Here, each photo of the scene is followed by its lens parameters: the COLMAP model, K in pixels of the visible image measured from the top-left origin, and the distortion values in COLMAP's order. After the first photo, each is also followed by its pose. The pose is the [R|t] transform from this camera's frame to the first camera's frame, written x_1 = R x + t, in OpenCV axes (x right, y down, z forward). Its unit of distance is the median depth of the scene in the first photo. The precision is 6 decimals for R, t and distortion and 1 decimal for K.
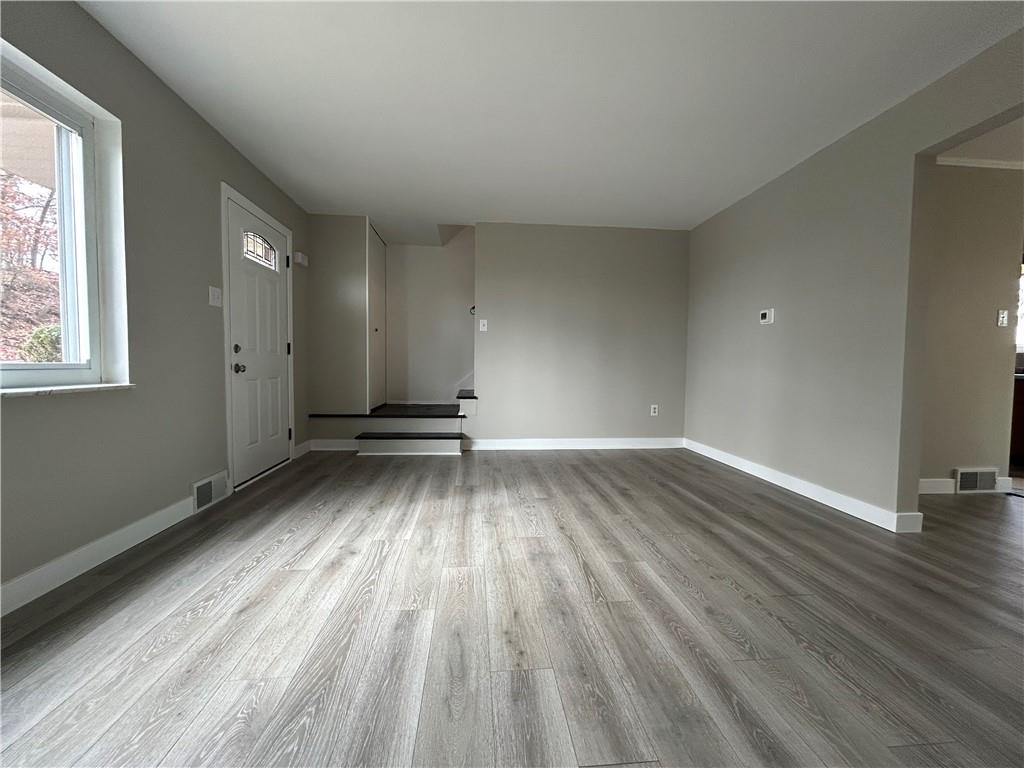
lens RADIAL K [[412.0, 0, 509.8], [0, 412.0, 382.0], [0, 0, 1]] dist [-0.003231, 0.000451]
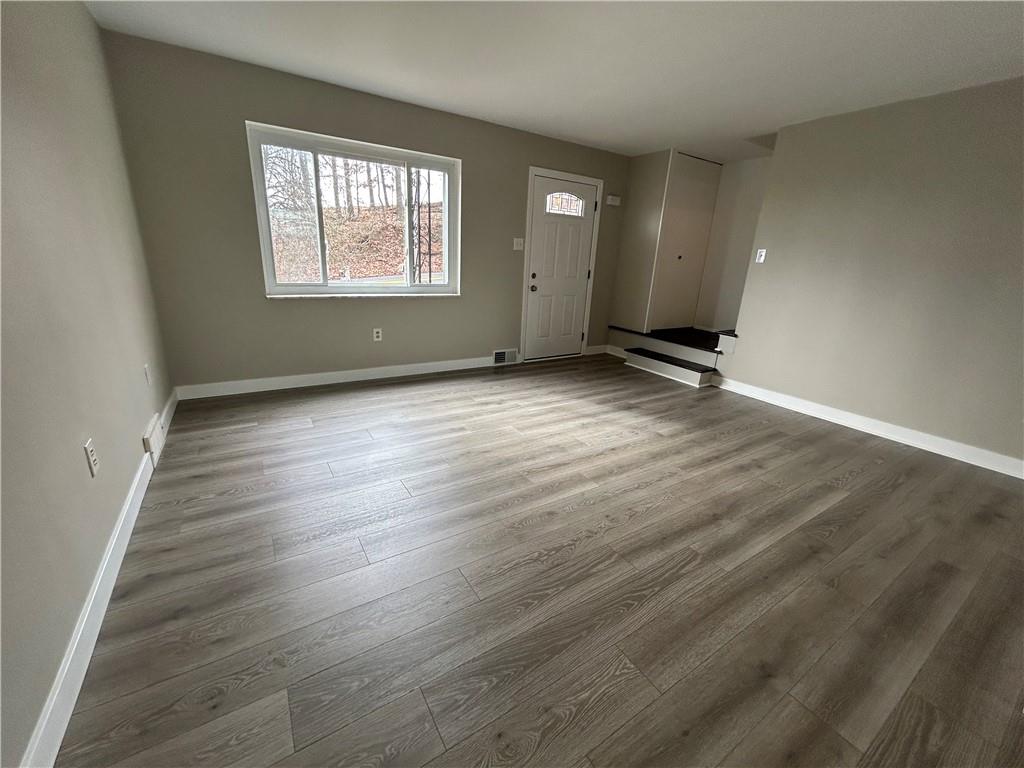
lens RADIAL K [[412.0, 0, 509.8], [0, 412.0, 382.0], [0, 0, 1]] dist [-0.003231, 0.000451]
pose [[0.457266, 0.272851, -0.846440, 0.842796], [-0.083177, 0.960722, 0.264756, -0.110439], [0.885432, -0.050660, 0.462000, 0.171566]]
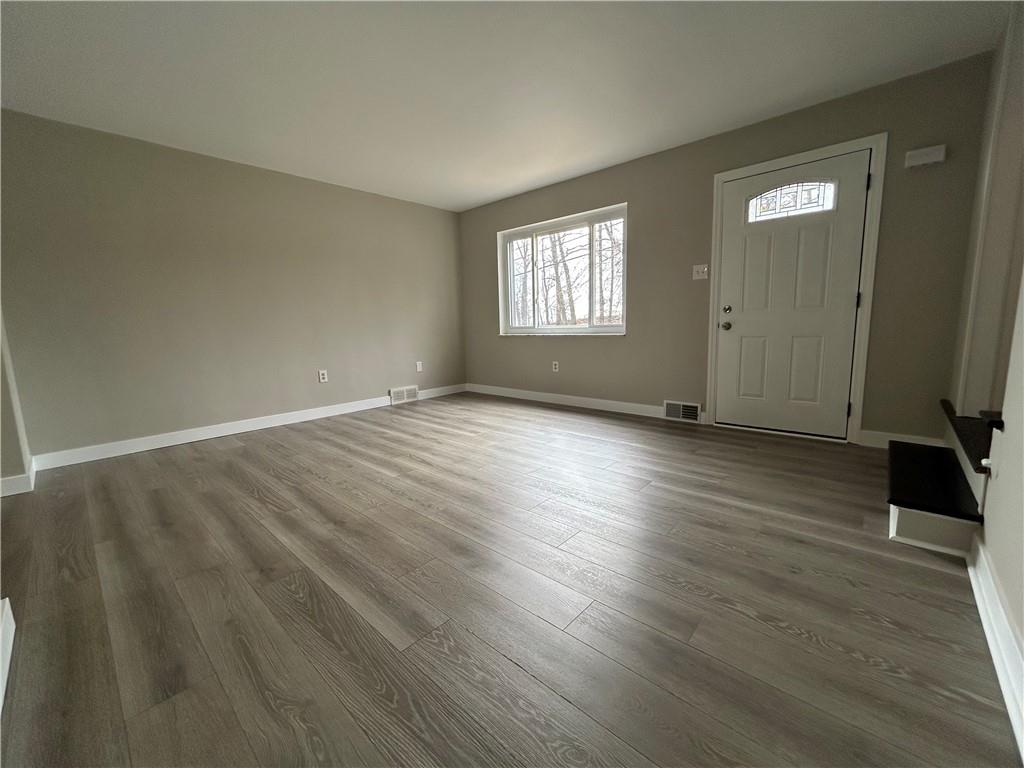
lens RADIAL K [[412.0, 0, 509.8], [0, 412.0, 382.0], [0, 0, 1]] dist [-0.003231, 0.000451]
pose [[-0.737814, 0.103859, -0.666966, 0.672473], [-0.011934, 0.985931, 0.166729, -0.071537], [0.674899, 0.130974, -0.726194, 1.617593]]
